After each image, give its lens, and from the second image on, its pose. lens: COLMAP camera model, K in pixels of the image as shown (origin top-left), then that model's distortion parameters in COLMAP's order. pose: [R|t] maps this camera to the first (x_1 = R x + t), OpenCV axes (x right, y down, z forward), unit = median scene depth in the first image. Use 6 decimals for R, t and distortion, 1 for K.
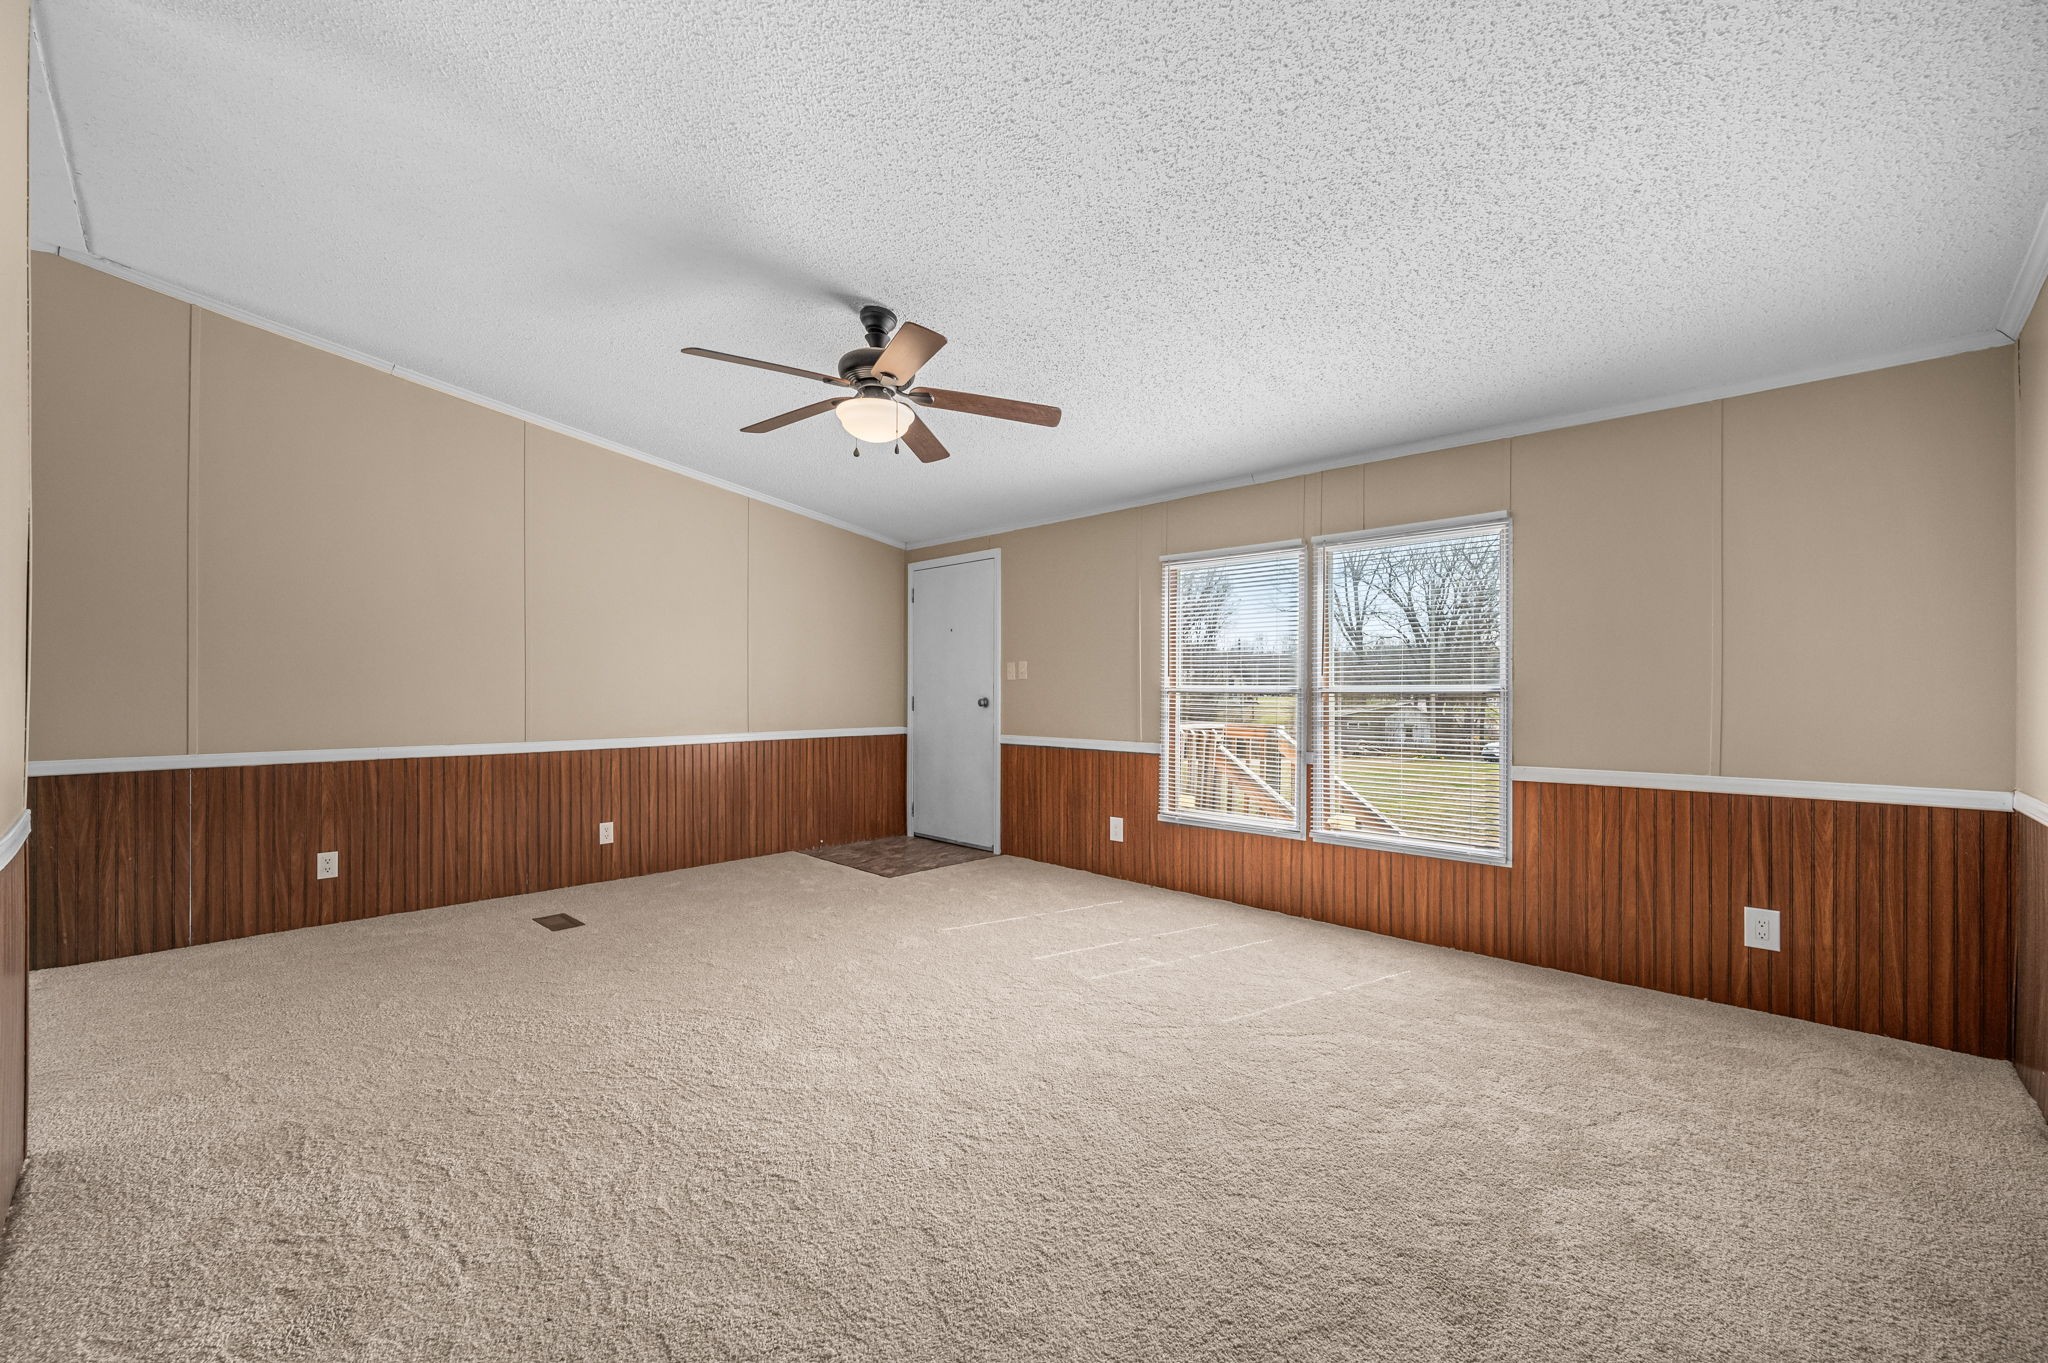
lens RADIAL K [[816.8, 0, 1025.7], [0, 816.8, 684.5], [0, 0, 1]] dist [-0.001504, -0.000108]
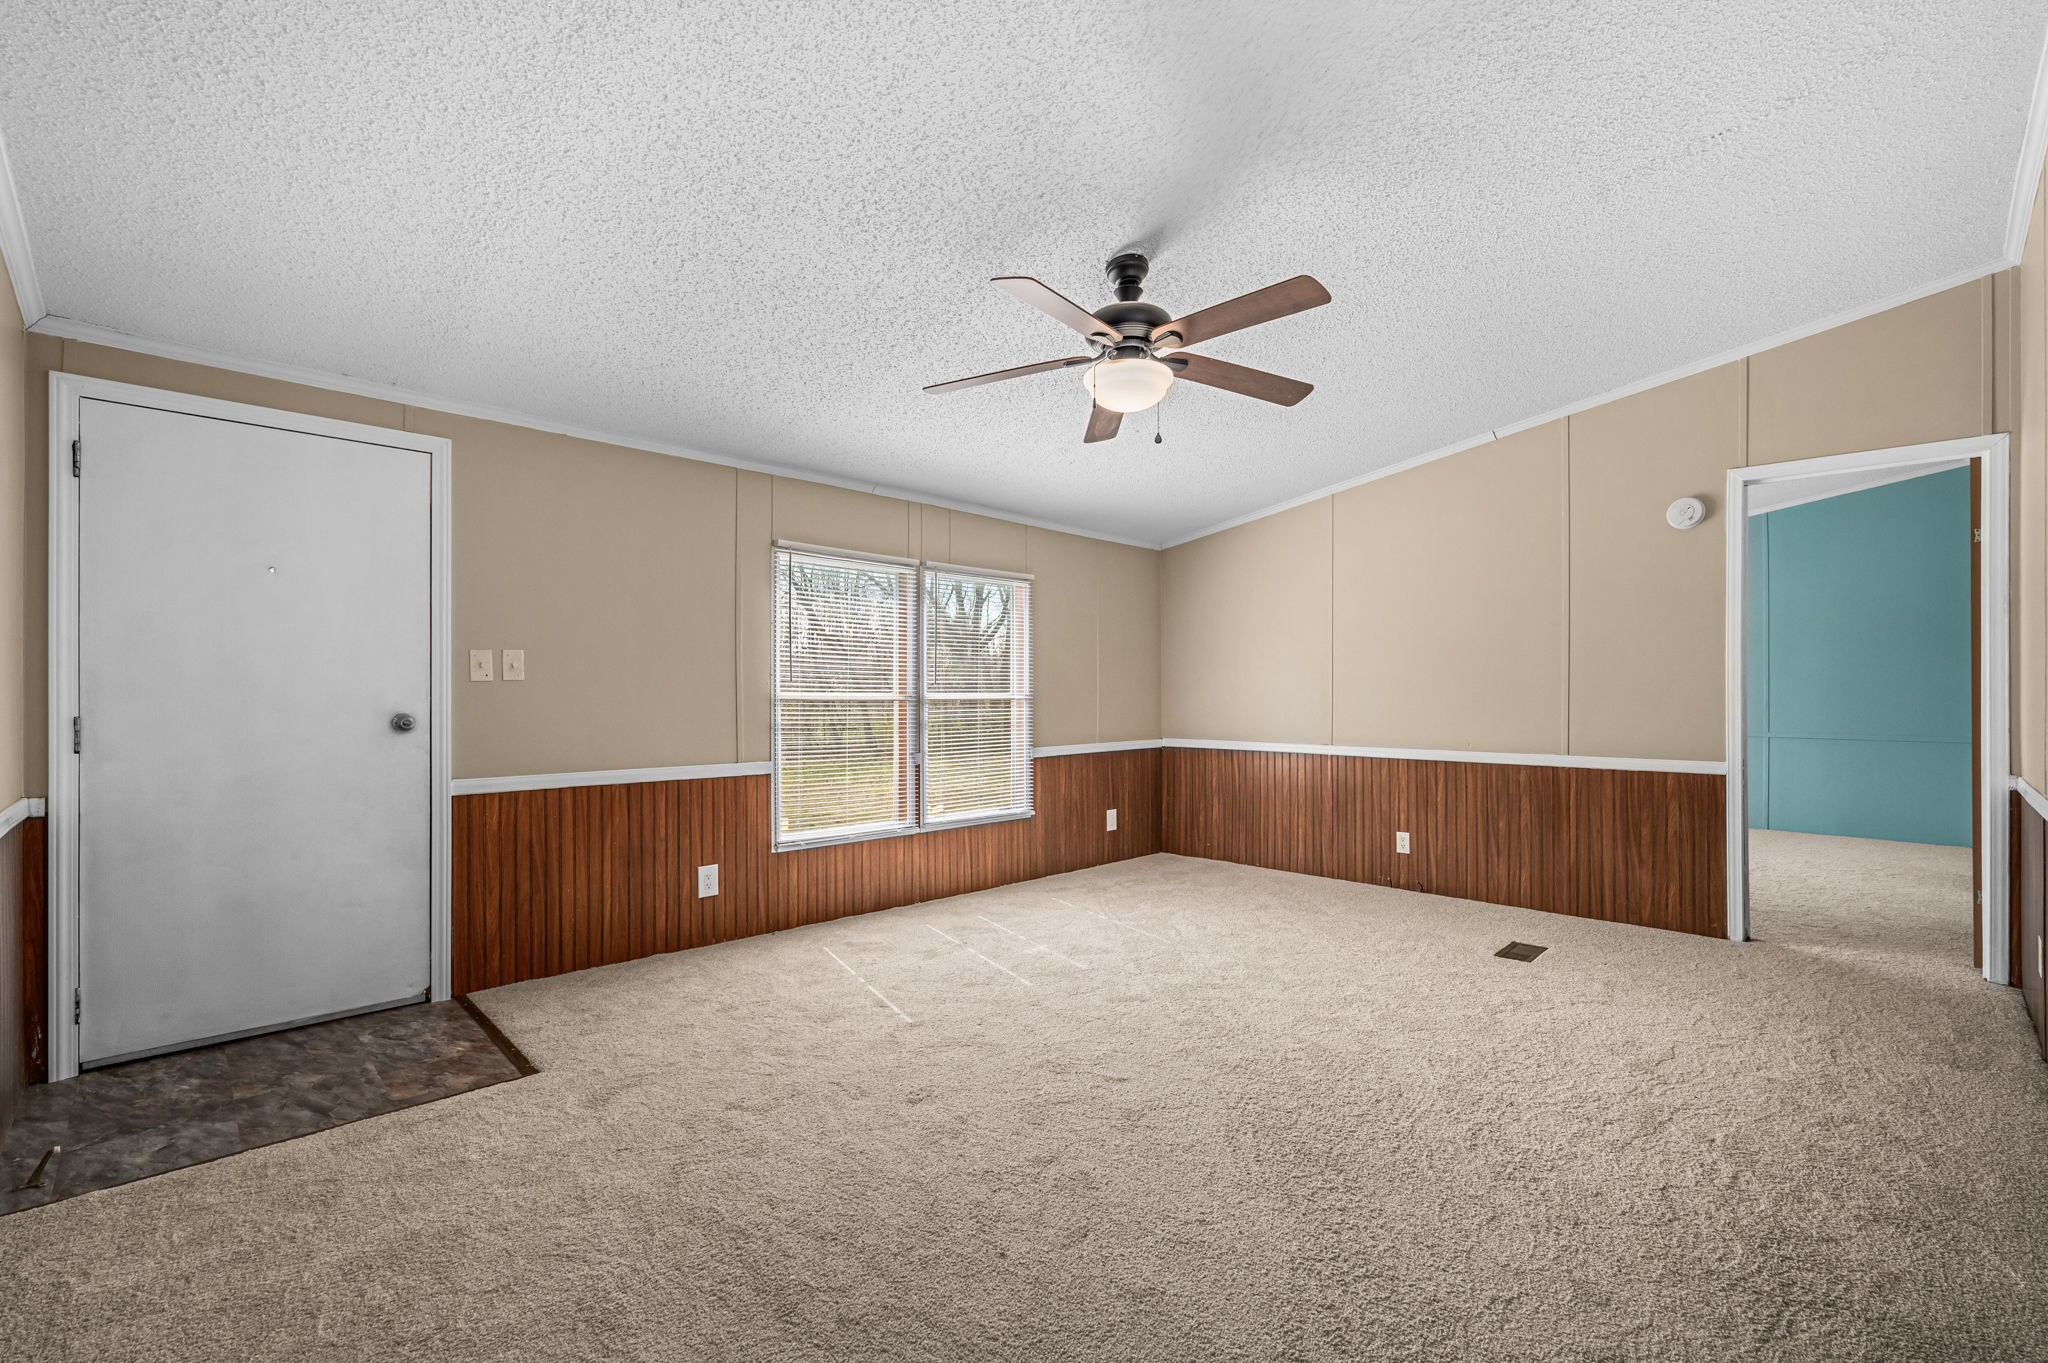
lens RADIAL K [[890.3, 0, 1024.0], [0, 890.3, 681.5], [0, 0, 1]] dist [0.000741, 0.000043]
pose [[0.019013, 0.013529, 0.999728, -0.794921], [-0.007055, 0.999885, -0.013397, 0.000837], [-0.999794, -0.006798, 0.019107, 0.768923]]
